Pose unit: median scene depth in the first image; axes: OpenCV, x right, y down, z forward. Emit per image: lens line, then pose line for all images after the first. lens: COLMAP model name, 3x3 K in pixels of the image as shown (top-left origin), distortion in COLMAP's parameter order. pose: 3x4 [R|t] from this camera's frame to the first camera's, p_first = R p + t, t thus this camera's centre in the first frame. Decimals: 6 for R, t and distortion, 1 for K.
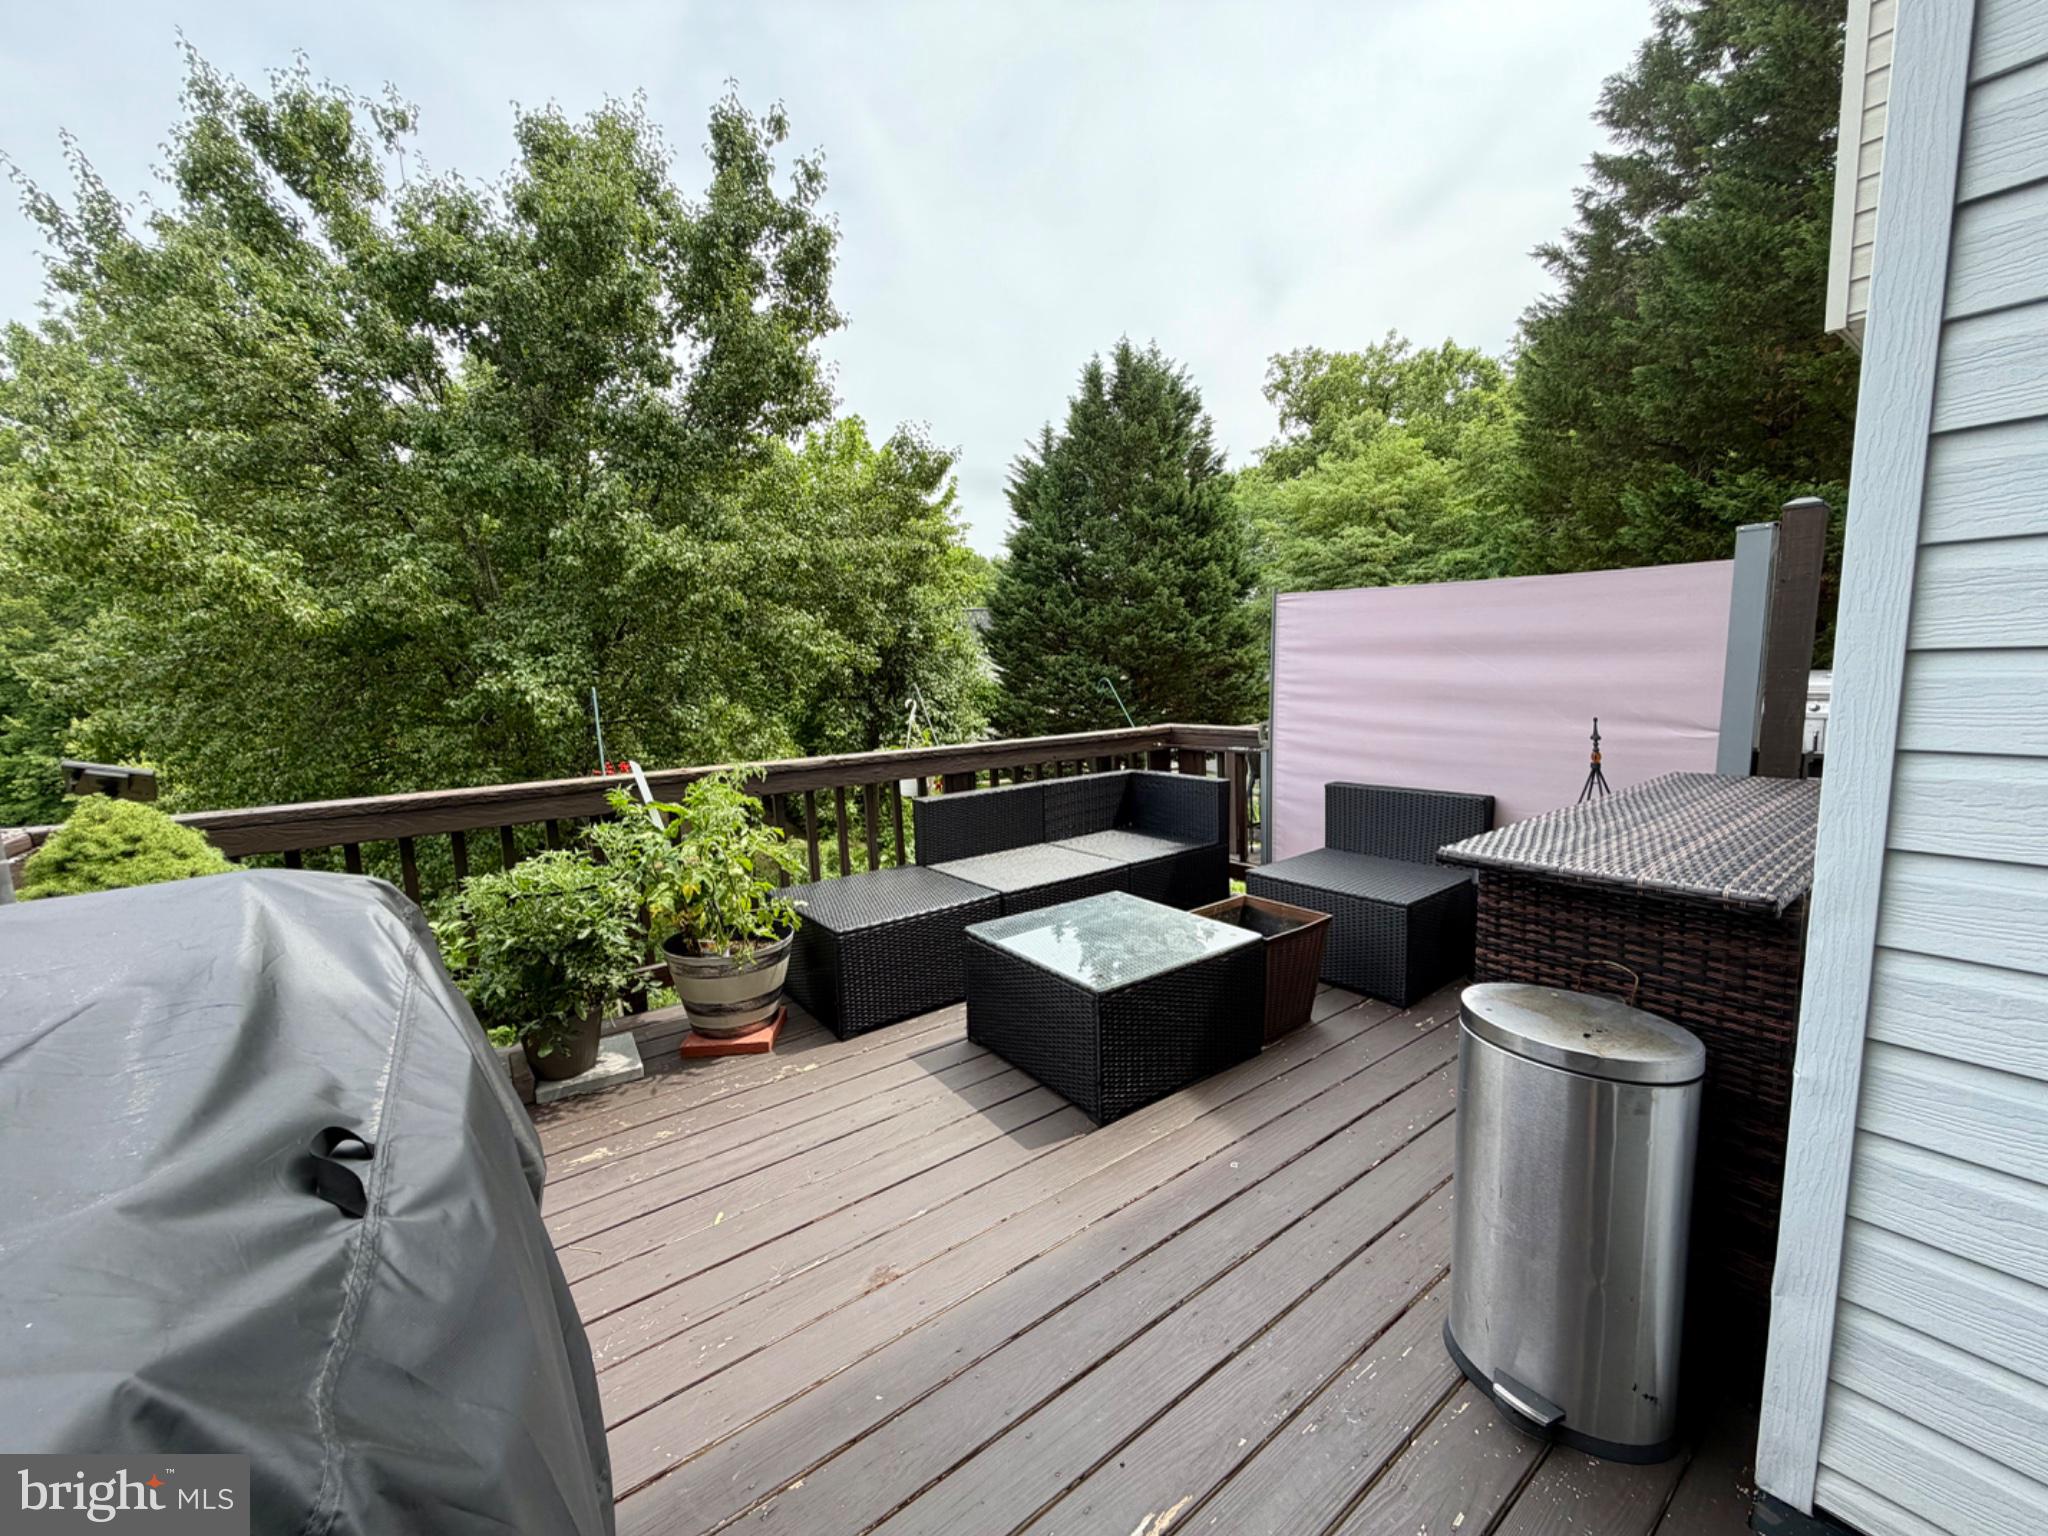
lens RADIAL K [[816.1, 0, 1026.0], [0, 816.1, 749.9], [0, 0, 1]] dist [0.000313, 0.000211]
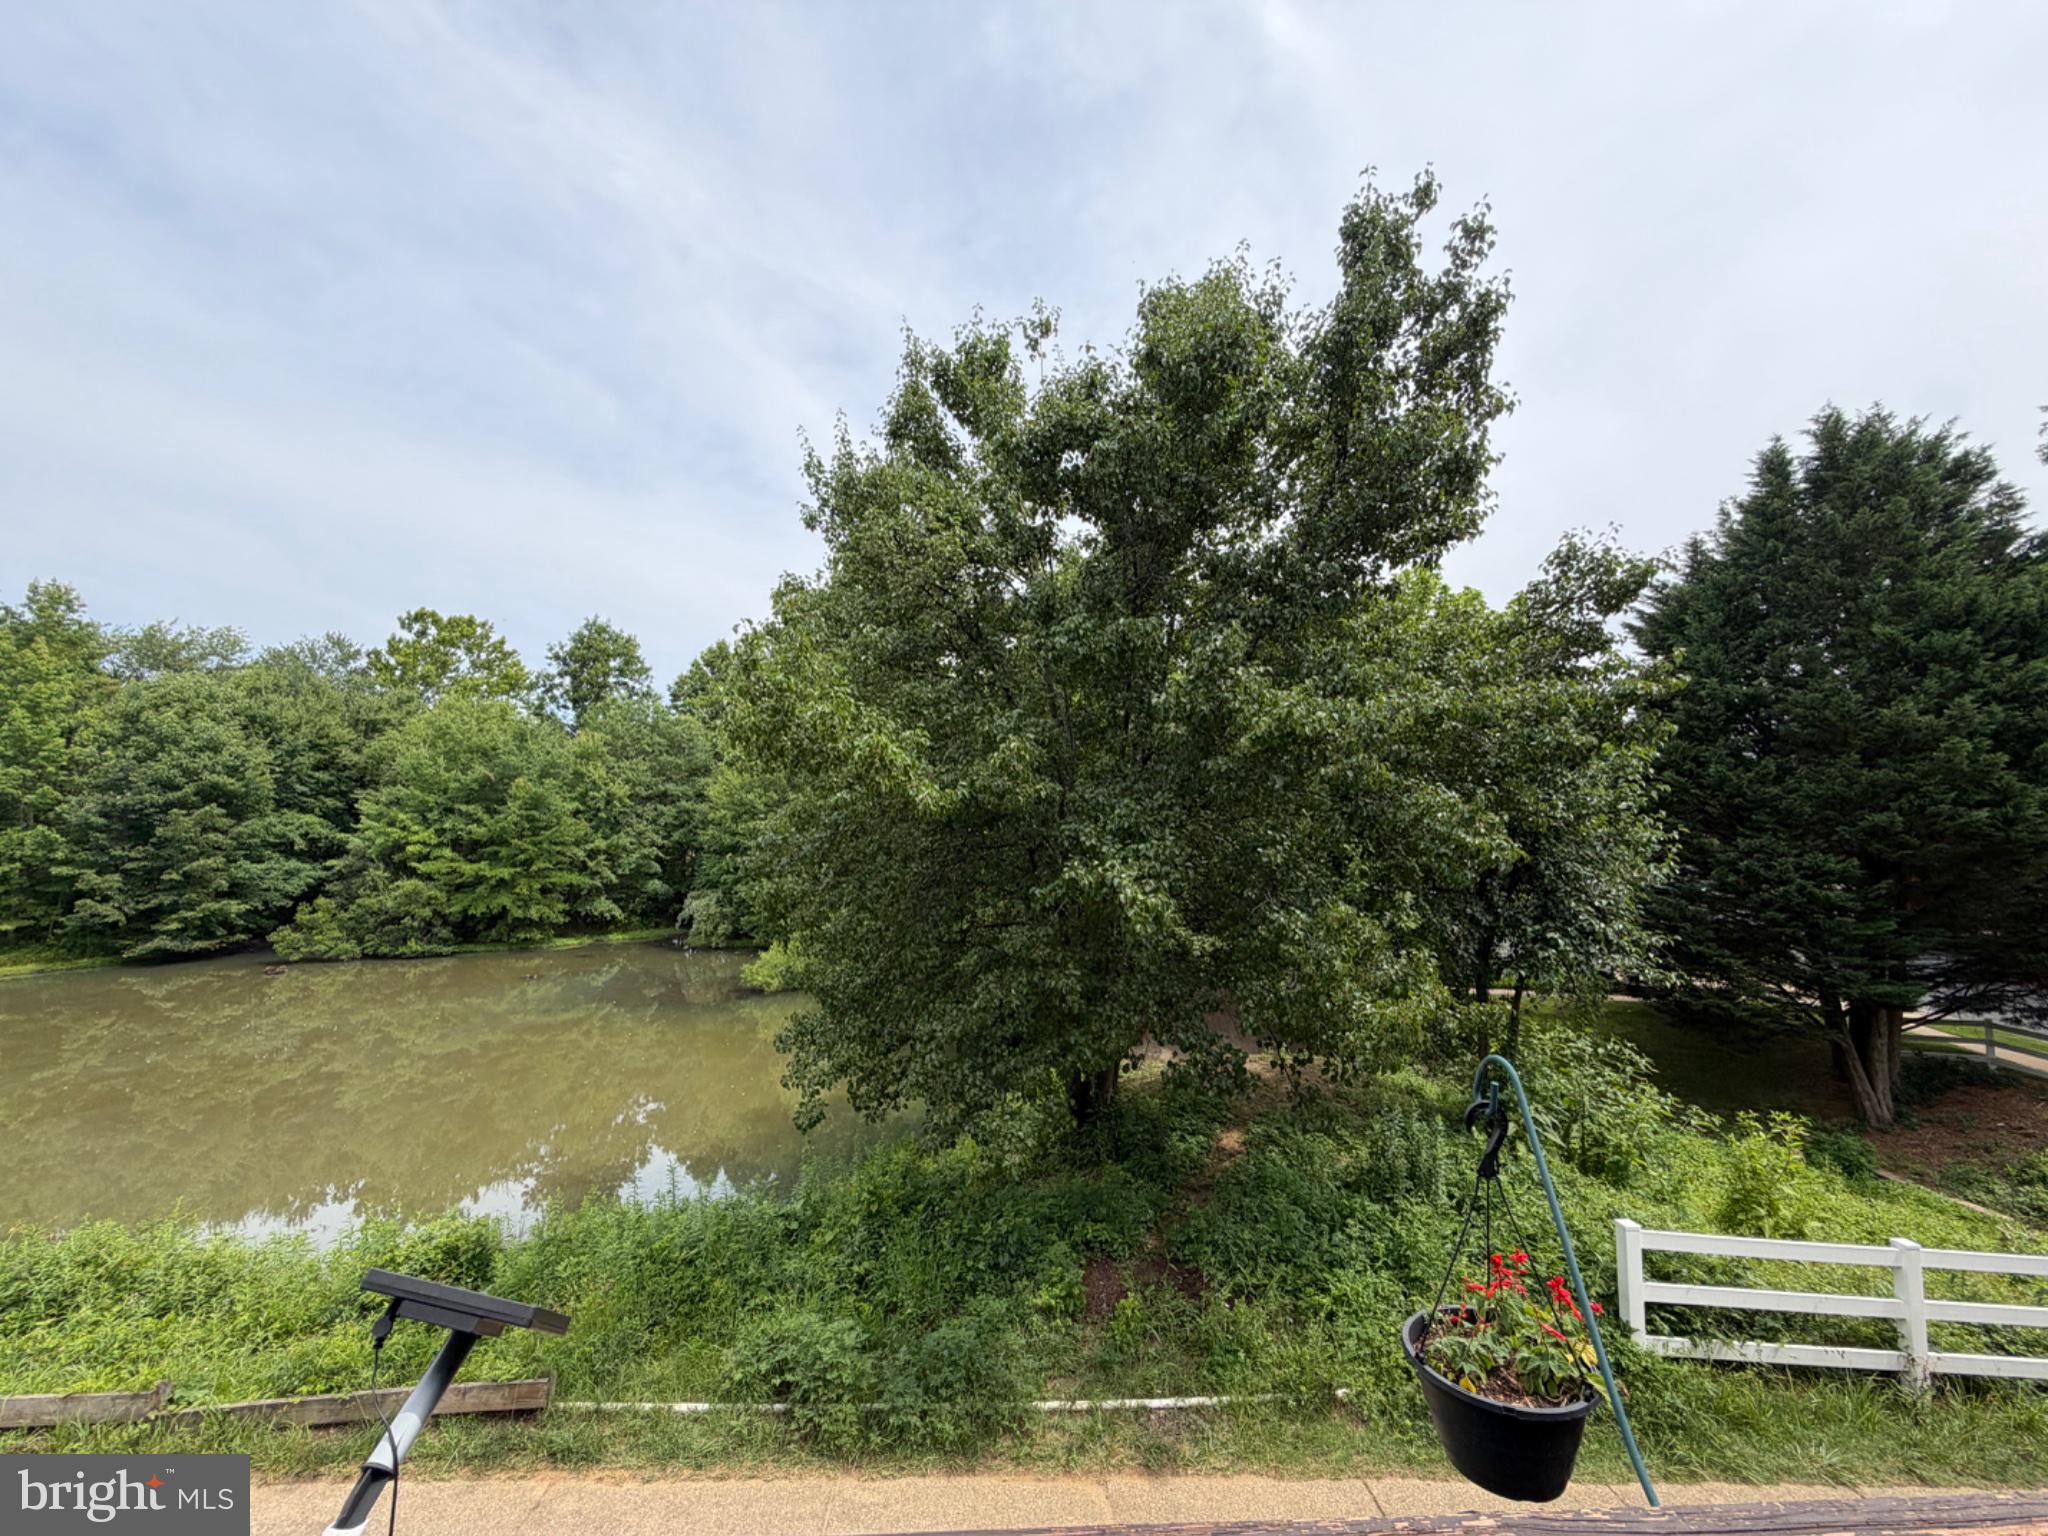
lens RADIAL K [[816.1, 0, 1033.2], [0, 816.1, 783.0], [0, 0, 1]] dist [0.000313, 0.000211]
pose [[0.822882, -0.001554, -0.568210, -0.182881], [-0.088417, 0.987465, -0.130745, -0.051377], [0.561290, 0.157827, 0.812431, 0.230778]]
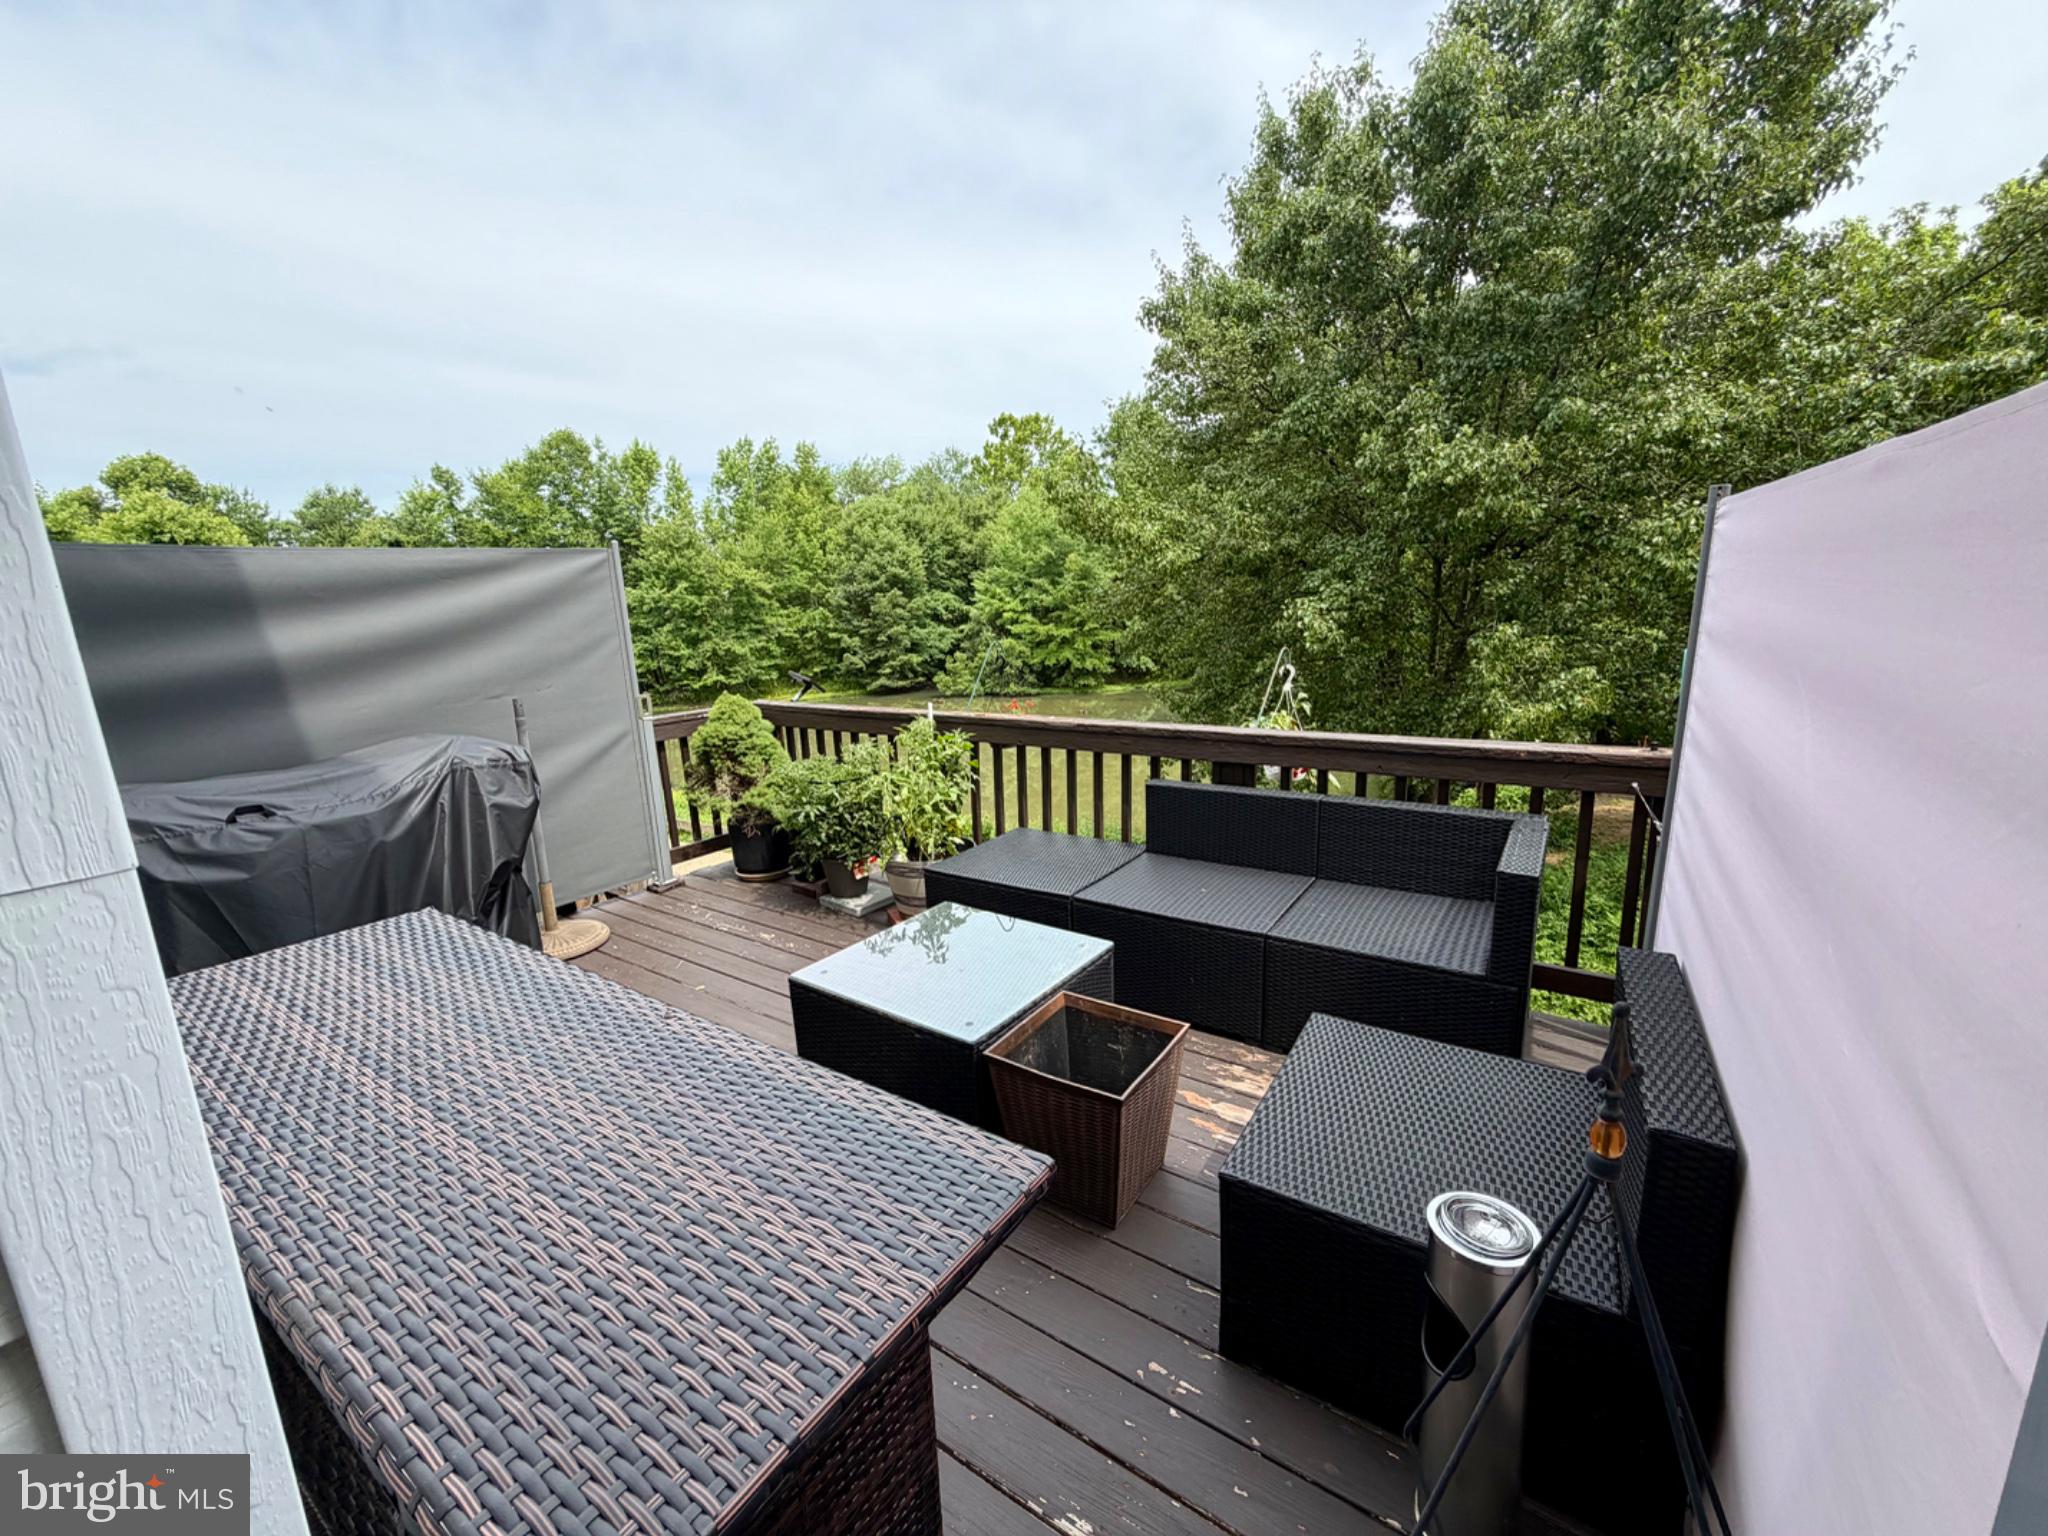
lens RADIAL K [[816.1, 0, 1036.5], [0, 816.1, 771.0], [0, 0, 1]] dist [0.000313, 0.000211]
pose [[0.327565, 0.207457, -0.921772, 0.282886], [-0.065957, 0.978237, 0.196726, -0.052086], [0.942524, -0.003643, 0.334119, 0.236016]]
